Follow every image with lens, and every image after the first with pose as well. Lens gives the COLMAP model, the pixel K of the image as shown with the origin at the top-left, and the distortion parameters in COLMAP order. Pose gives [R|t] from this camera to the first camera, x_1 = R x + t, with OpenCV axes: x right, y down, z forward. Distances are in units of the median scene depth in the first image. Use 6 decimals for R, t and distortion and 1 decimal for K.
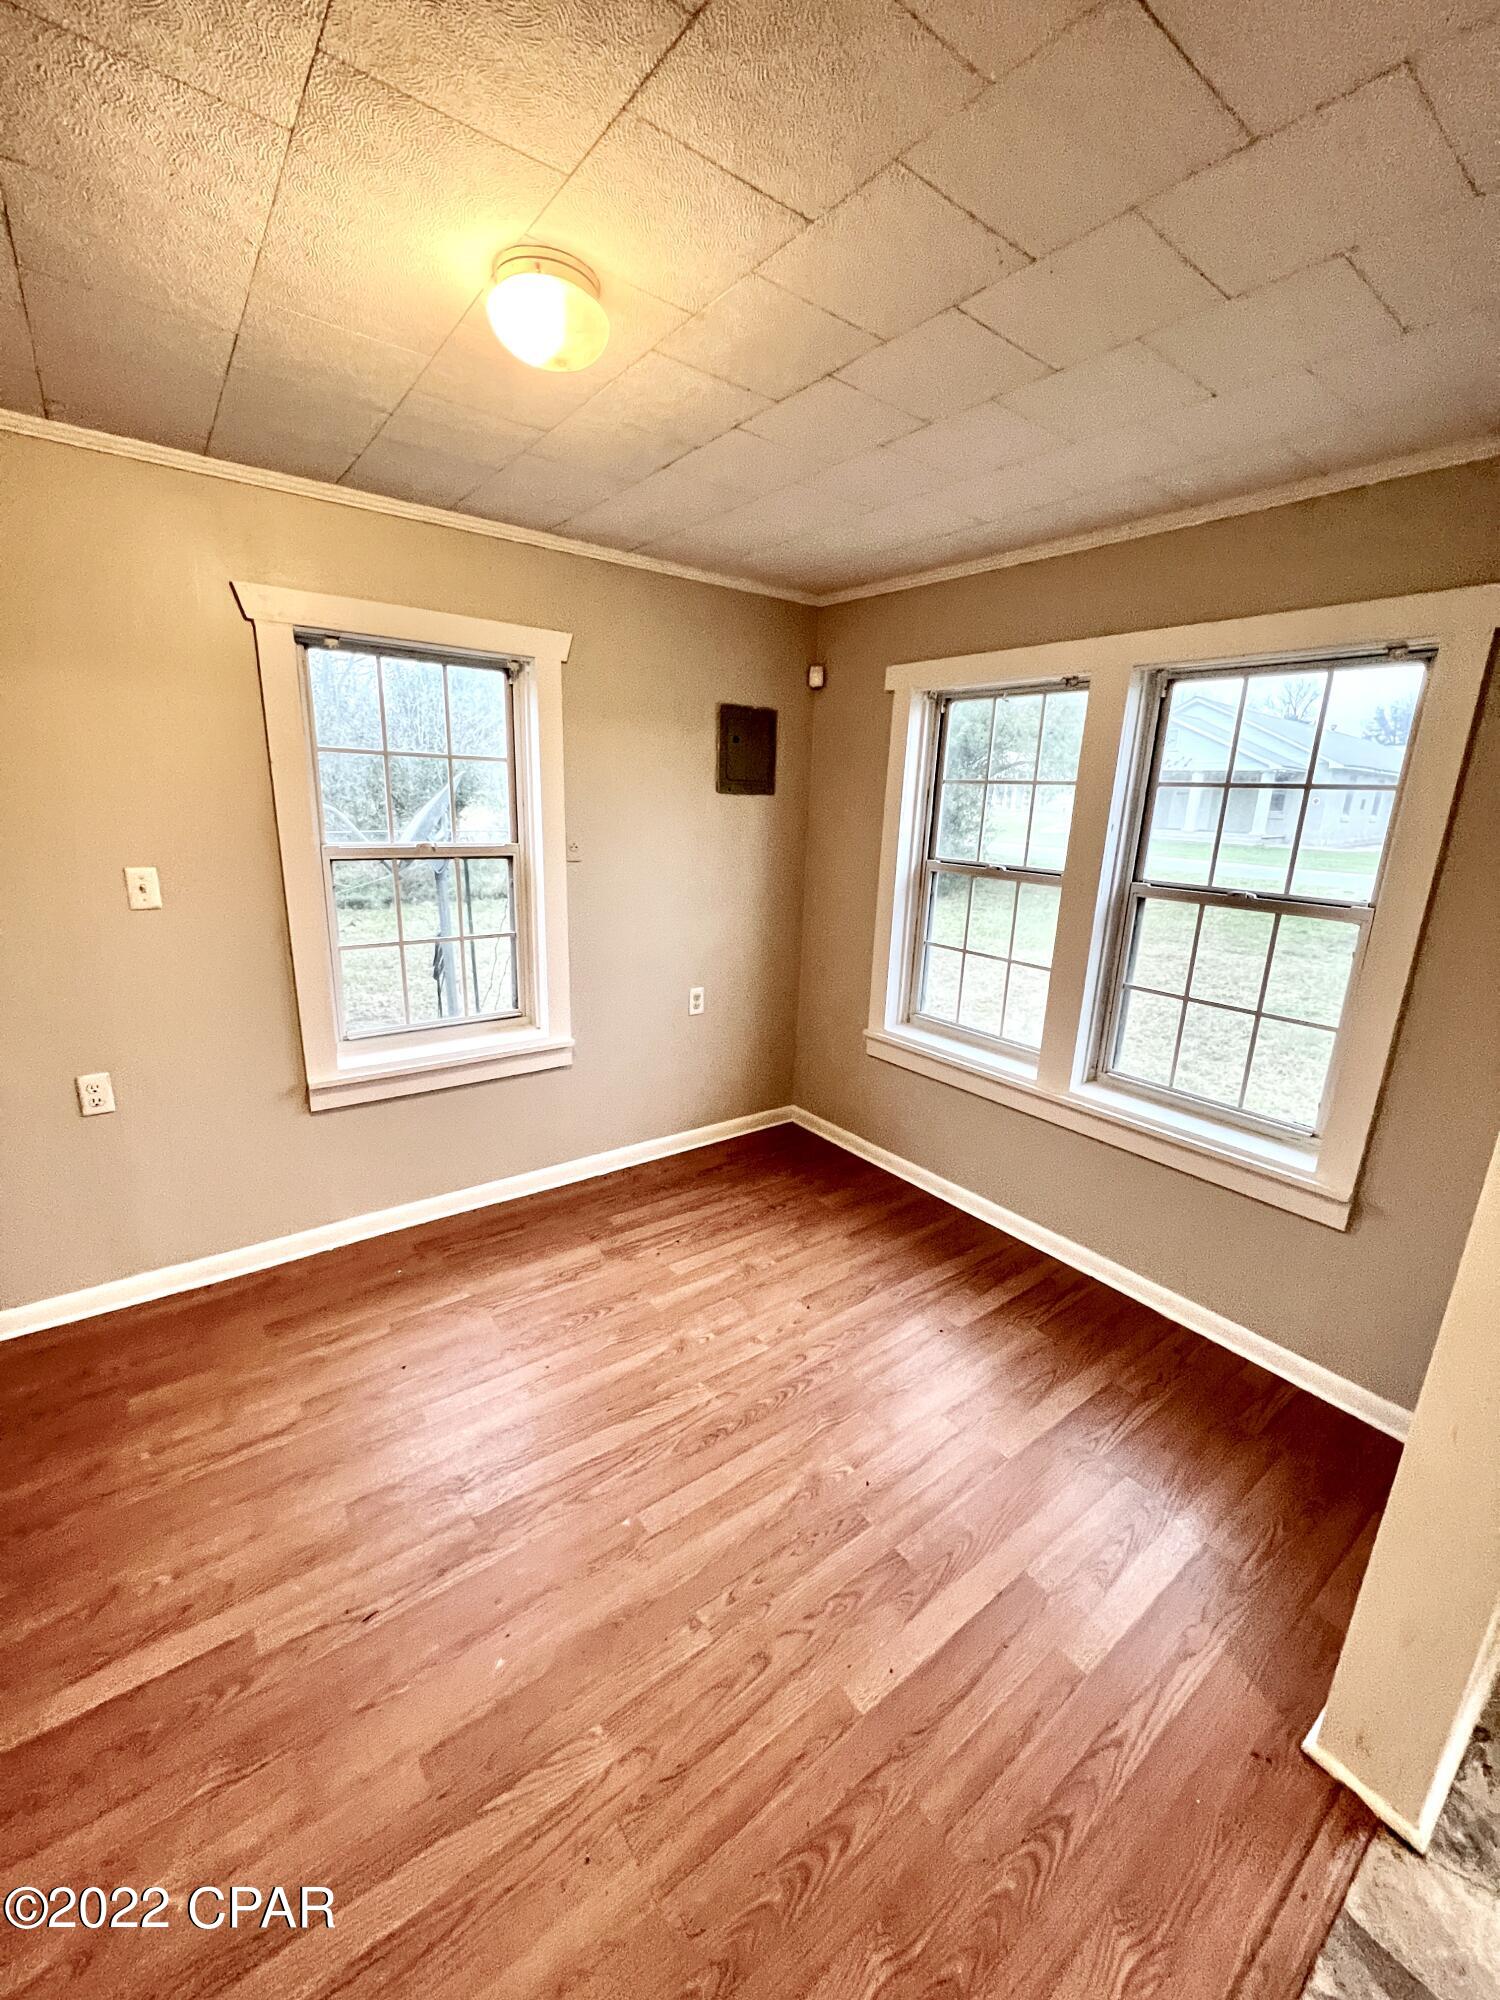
lens RADIAL K [[799.2, 0, 752.9], [0, 799.2, 1001.1], [0, 0, 1]] dist [-0.000963, 0.001809]
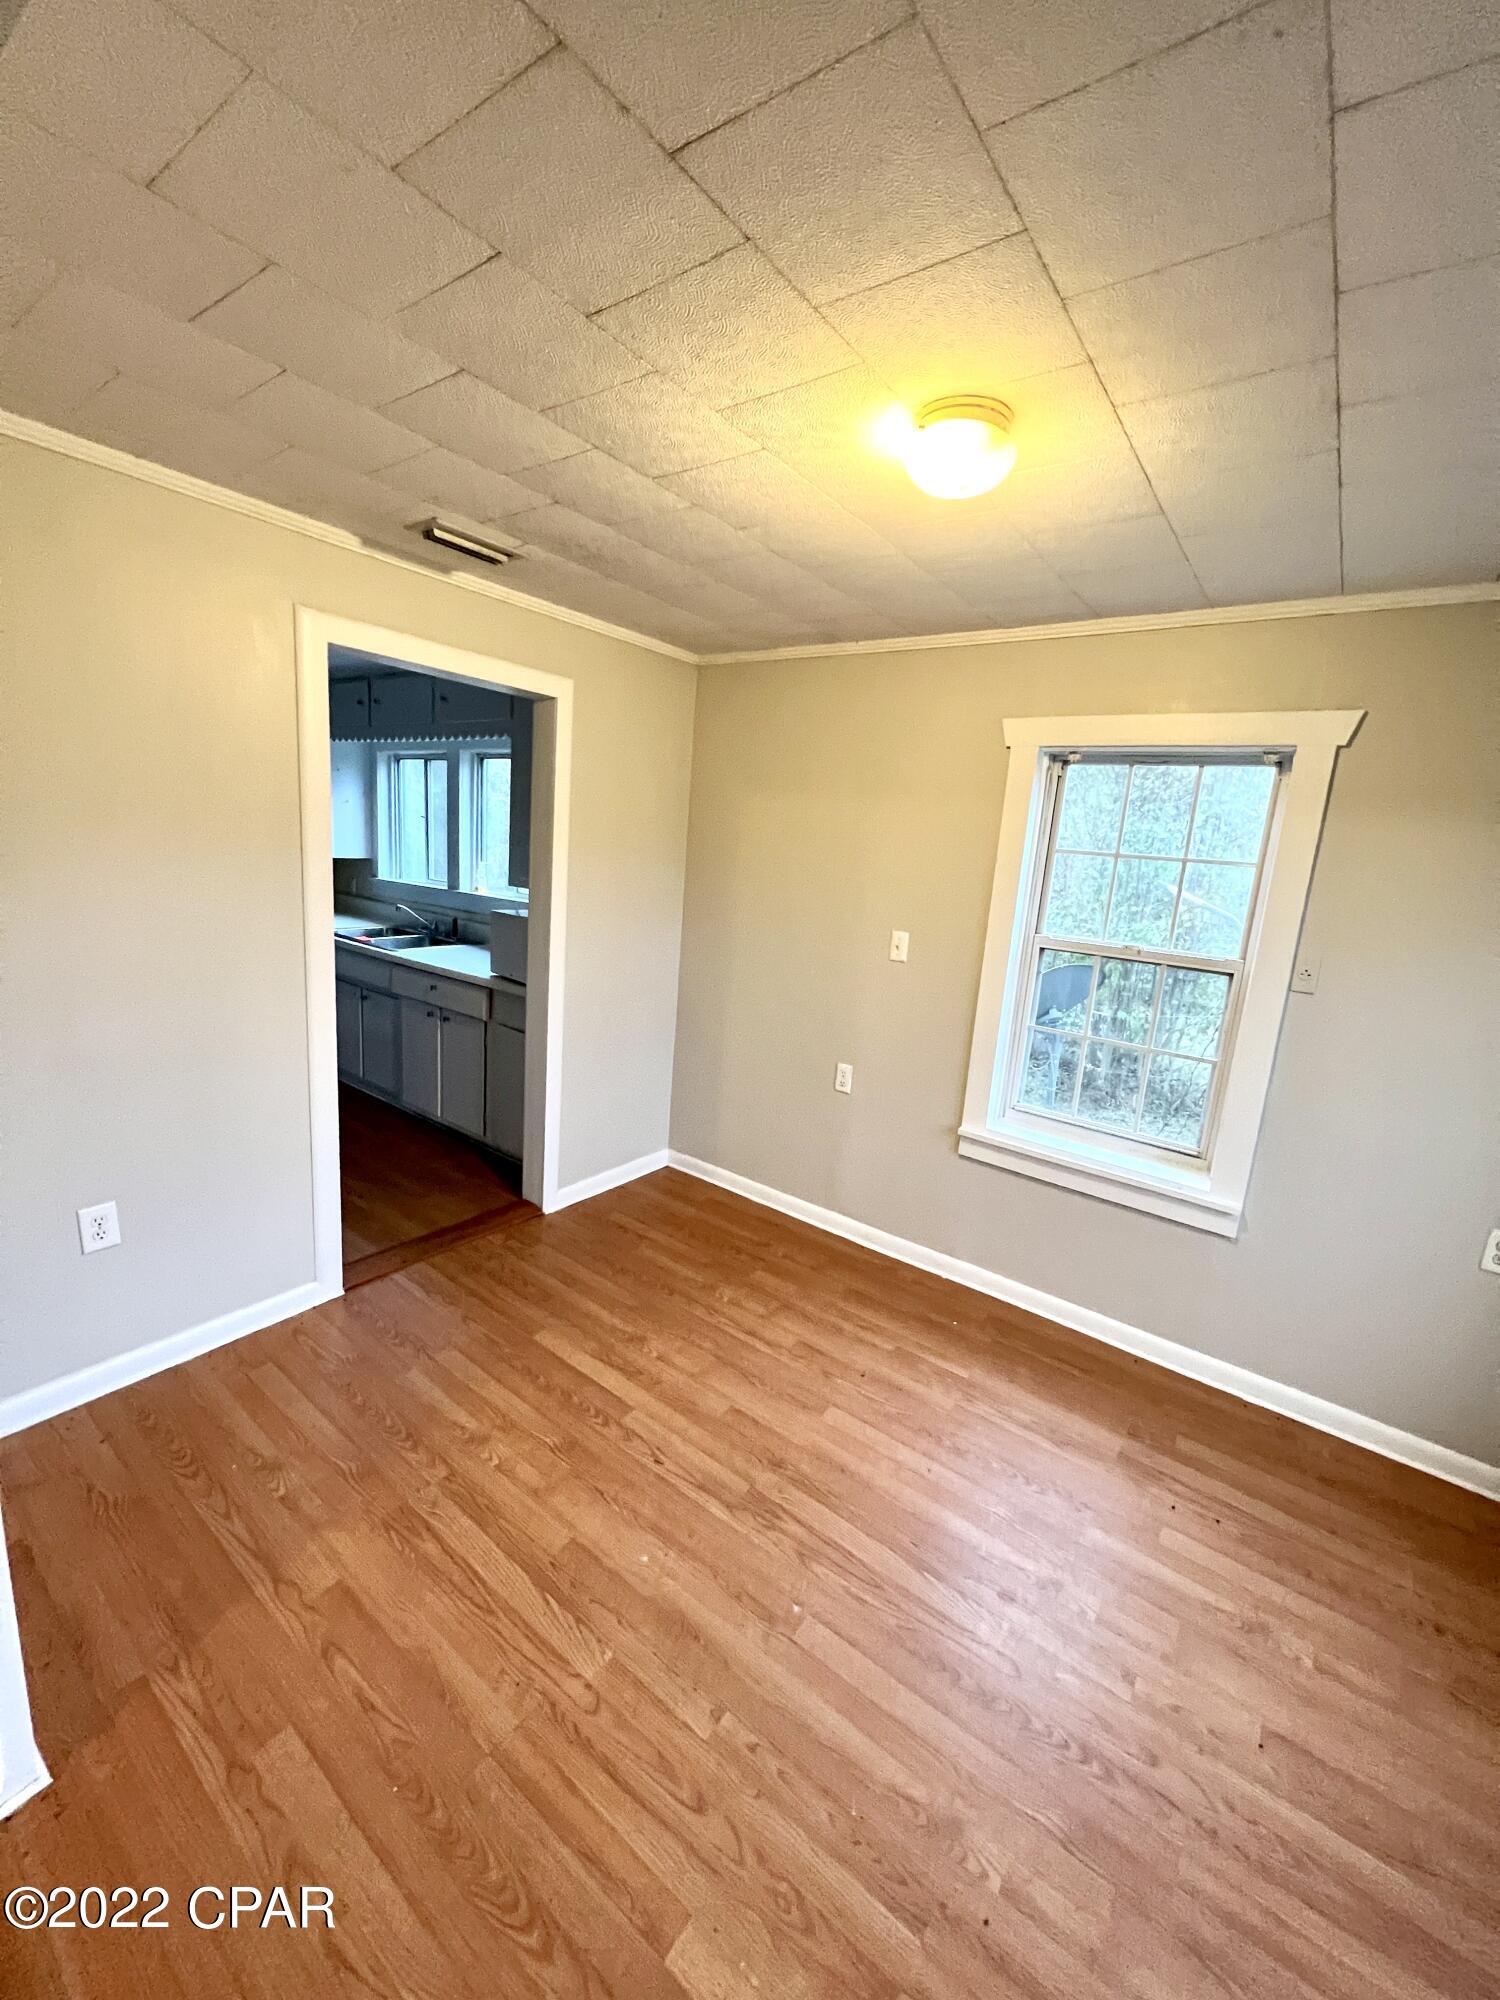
lens RADIAL K [[799.2, 0, 752.9], [0, 799.2, 1001.1], [0, 0, 1]] dist [-0.000963, 0.001809]
pose [[0.279453, 0.173601, -0.944335, 0.560216], [-0.307774, 0.947818, 0.083163, -0.101437], [0.909495, 0.267402, 0.318301, 0.405208]]
